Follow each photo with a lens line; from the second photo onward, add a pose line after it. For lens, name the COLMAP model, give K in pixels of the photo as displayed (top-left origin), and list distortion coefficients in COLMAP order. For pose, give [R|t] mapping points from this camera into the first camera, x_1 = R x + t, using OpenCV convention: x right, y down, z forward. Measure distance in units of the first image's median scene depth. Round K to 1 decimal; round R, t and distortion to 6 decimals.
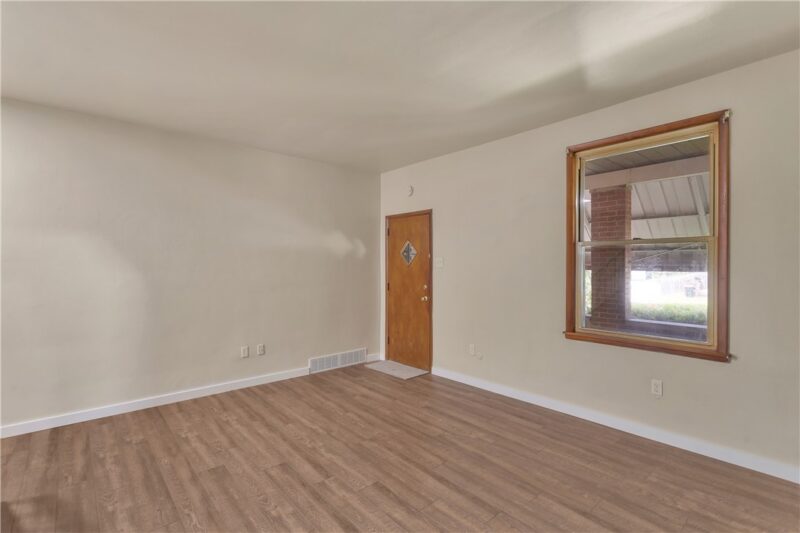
lens RADIAL K [[374.8, 0, 394.5], [0, 374.8, 265.1], [0, 0, 1]] dist [-0.001089, 0.000662]
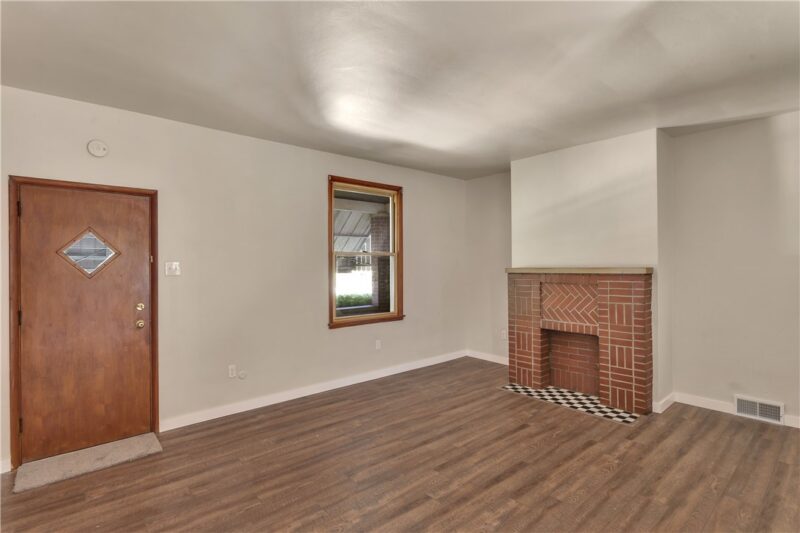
lens RADIAL K [[391.3, 0, 397.3], [0, 391.3, 266.6], [0, 0, 1]] dist [-0.002247, 0.000213]
pose [[0.001682, 0.000405, 0.999999, -0.906235], [0.012023, 0.999928, -0.000426, -0.007373], [-0.999926, 0.012024, 0.001677, 0.841244]]
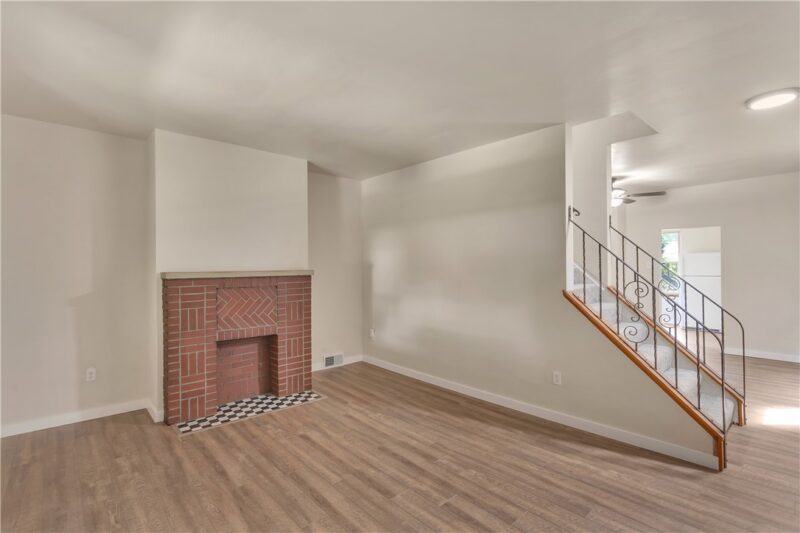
lens RADIAL K [[374.8, 0, 394.5], [0, 374.8, 265.1], [0, 0, 1]] dist [-0.001089, 0.000662]
pose [[-0.999765, 0.011103, -0.018610, -0.032999], [0.011115, 0.999938, -0.000544, -0.010544], [0.018603, -0.000751, -0.999827, 1.498776]]
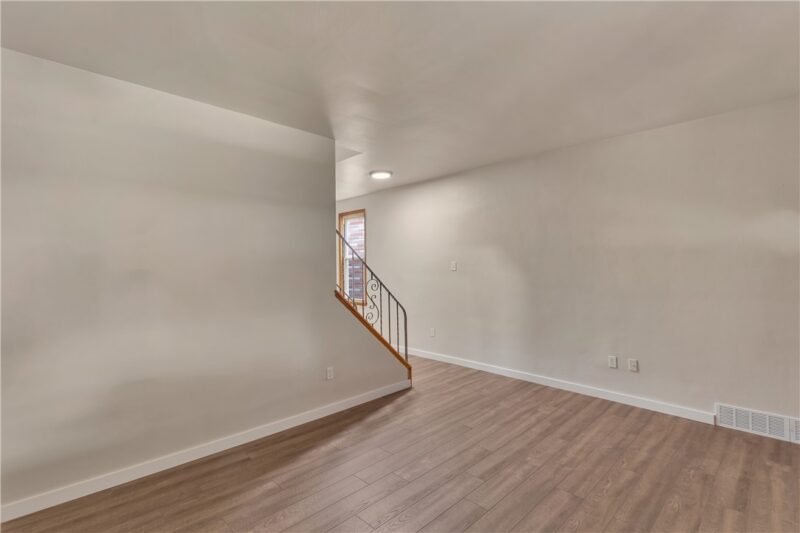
lens RADIAL K [[374.8, 0, 394.5], [0, 374.8, 265.1], [0, 0, 1]] dist [-0.001089, 0.000662]
pose [[0.049611, 0.001674, -0.998767, 0.654555], [0.007061, 0.999973, 0.002027, -0.014535], [0.998744, -0.007153, 0.049598, 0.564709]]
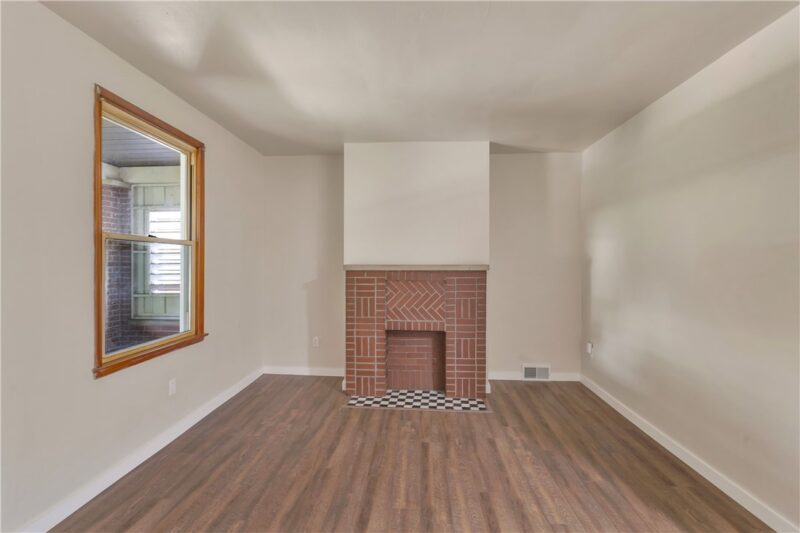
lens RADIAL K [[374.8, 0, 394.5], [0, 374.8, 265.1], [0, 0, 1]] dist [-0.001089, 0.000662]
pose [[-0.713168, -0.002742, 0.700987, -0.395272], [0.002506, 0.999976, 0.006461, -0.004083], [-0.700988, 0.006365, -0.713144, 1.196489]]
